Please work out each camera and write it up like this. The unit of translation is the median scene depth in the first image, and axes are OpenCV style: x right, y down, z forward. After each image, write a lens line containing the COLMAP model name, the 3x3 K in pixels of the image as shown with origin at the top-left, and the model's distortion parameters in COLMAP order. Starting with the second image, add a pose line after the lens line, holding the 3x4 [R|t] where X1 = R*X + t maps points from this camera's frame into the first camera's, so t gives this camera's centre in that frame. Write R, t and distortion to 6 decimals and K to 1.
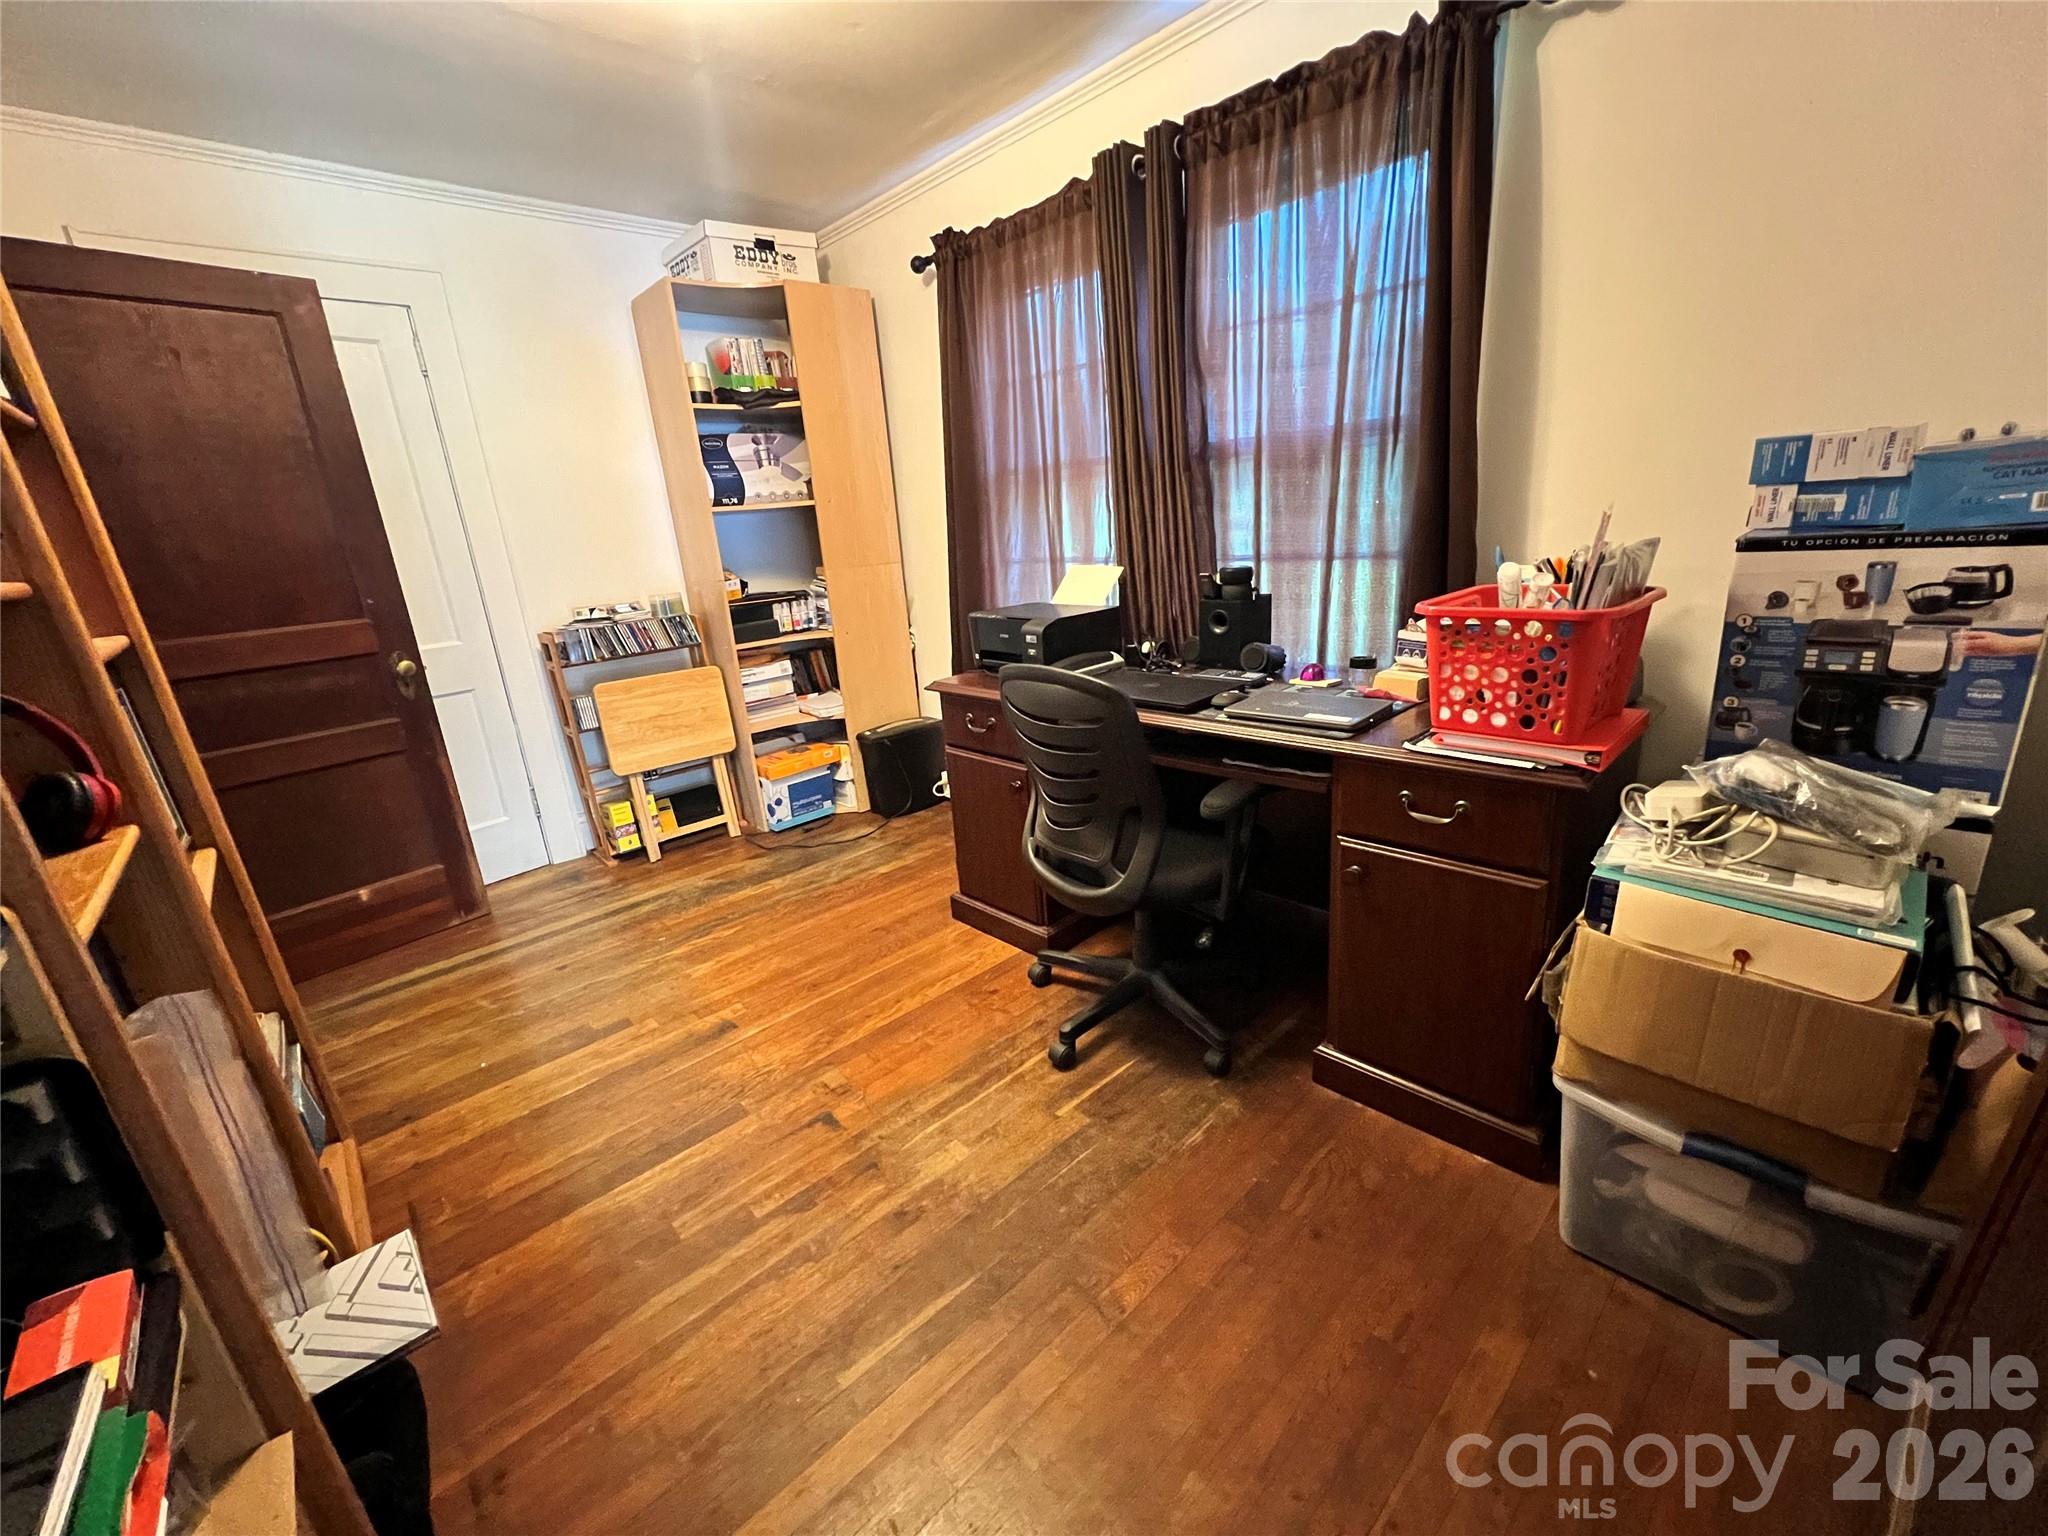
lens RADIAL K [[823.9, 0, 1022.9], [0, 823.9, 765.3], [0, 0, 1]] dist [-0.002122, 0.000822]
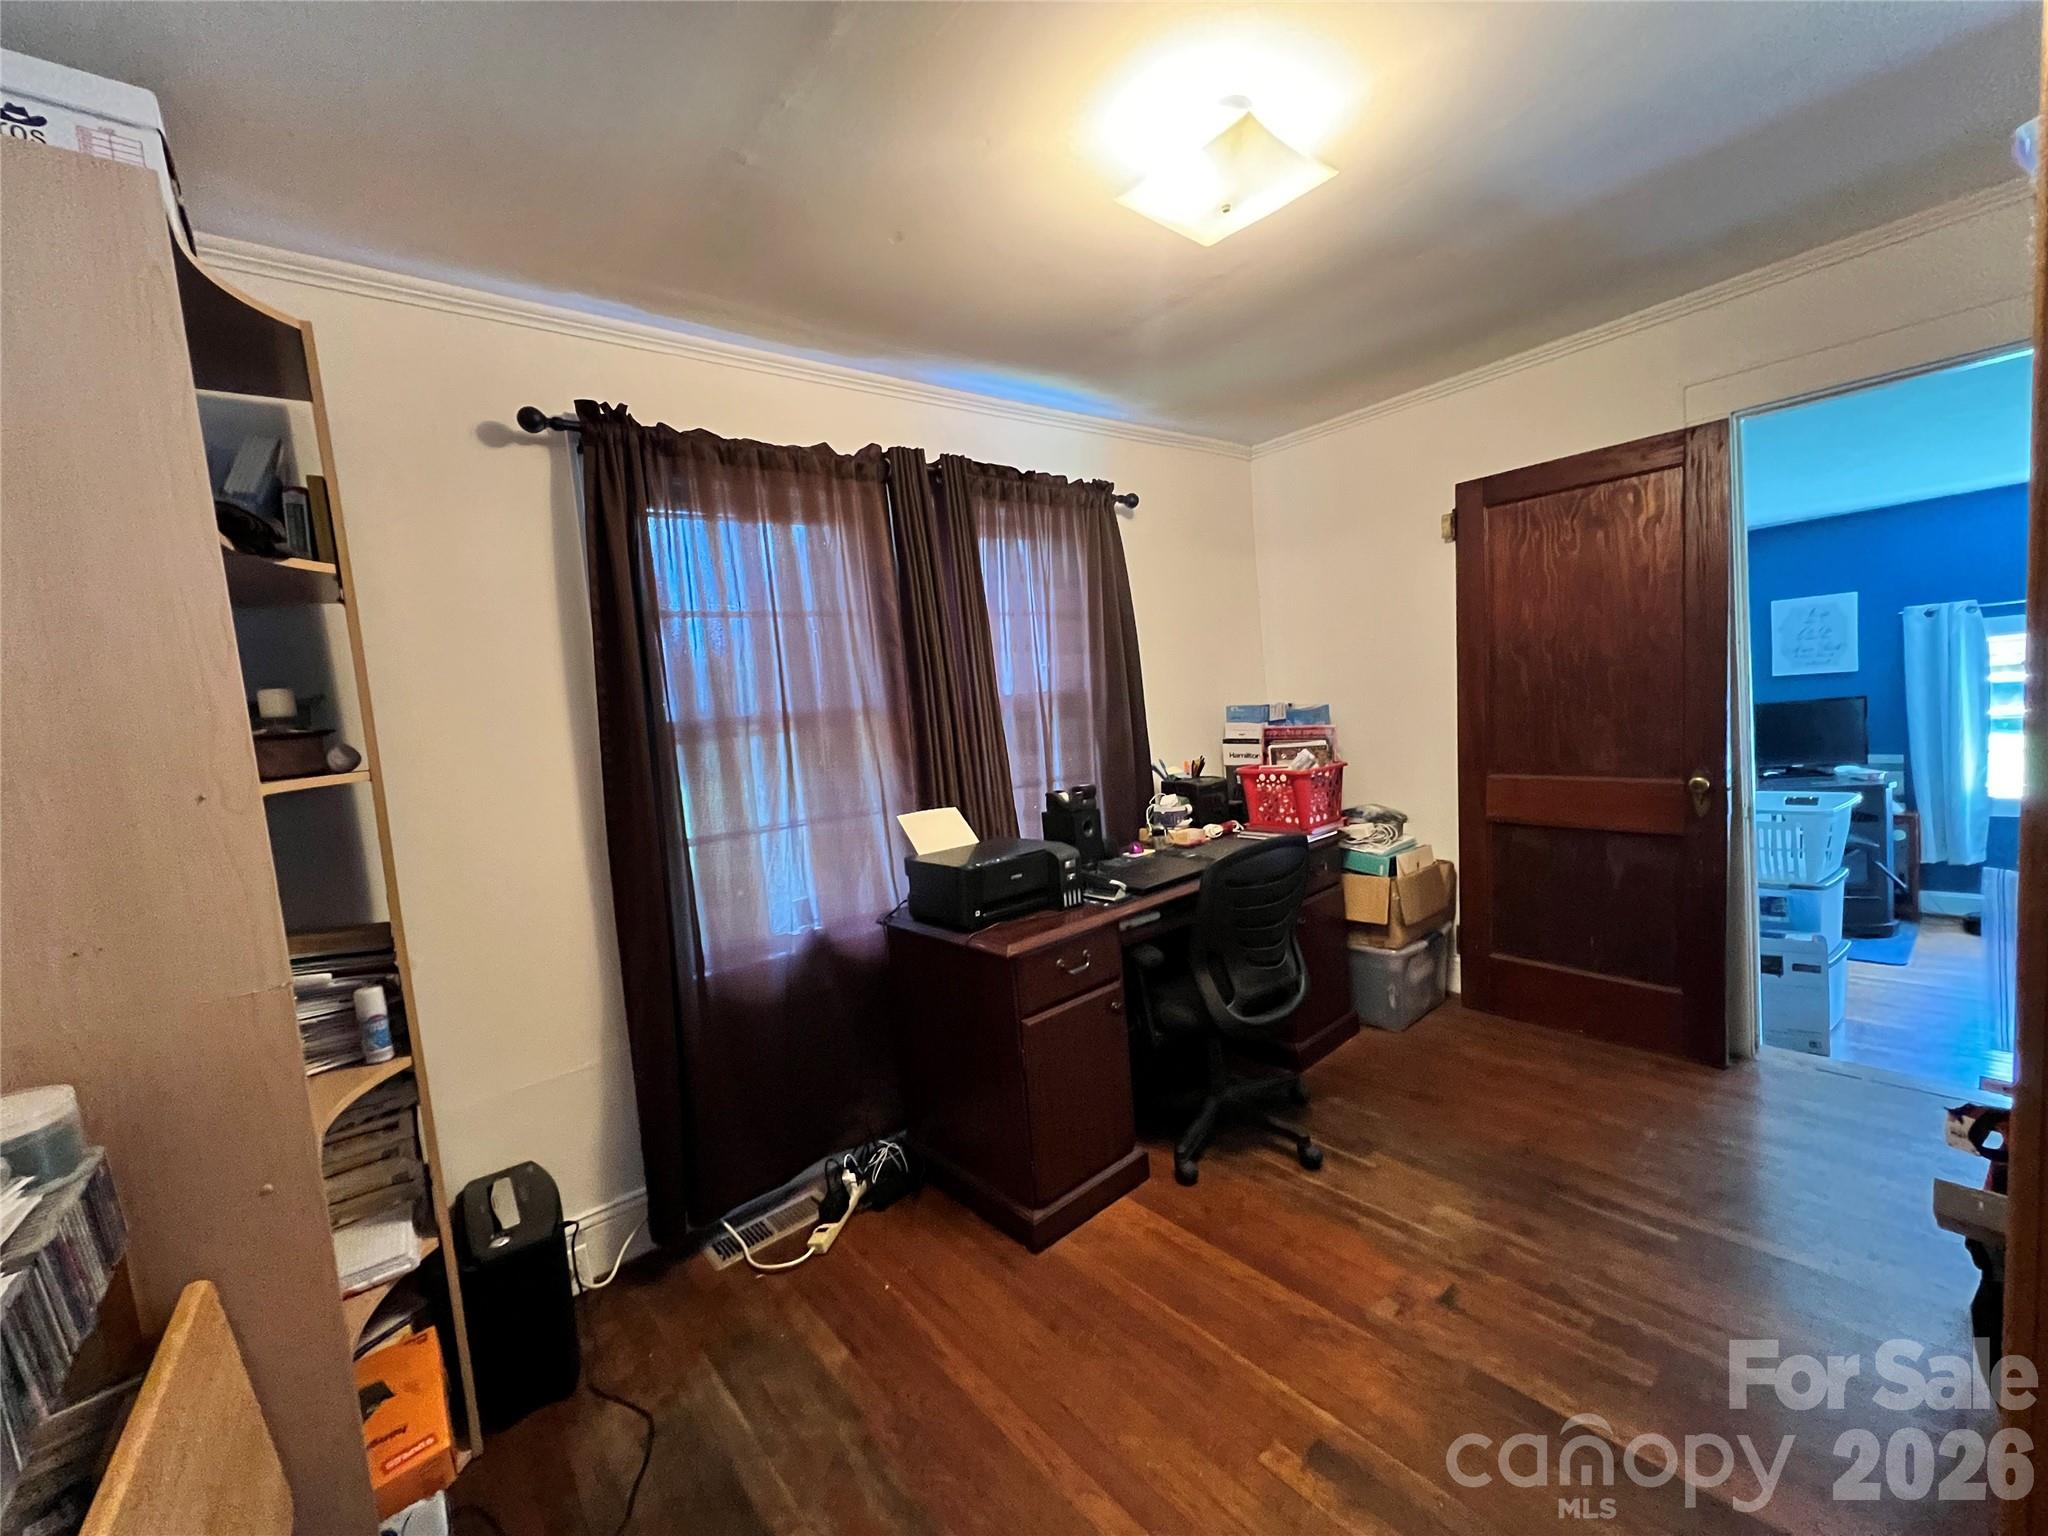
lens RADIAL K [[823.9, 0, 1022.9], [0, 823.9, 765.3], [0, 0, 1]] dist [-0.002122, 0.000822]
pose [[0.059216, -0.007524, 0.998217, -1.002885], [0.374258, 0.927200, -0.015213, -0.271478], [-0.925432, 0.374491, 0.057721, 0.945928]]
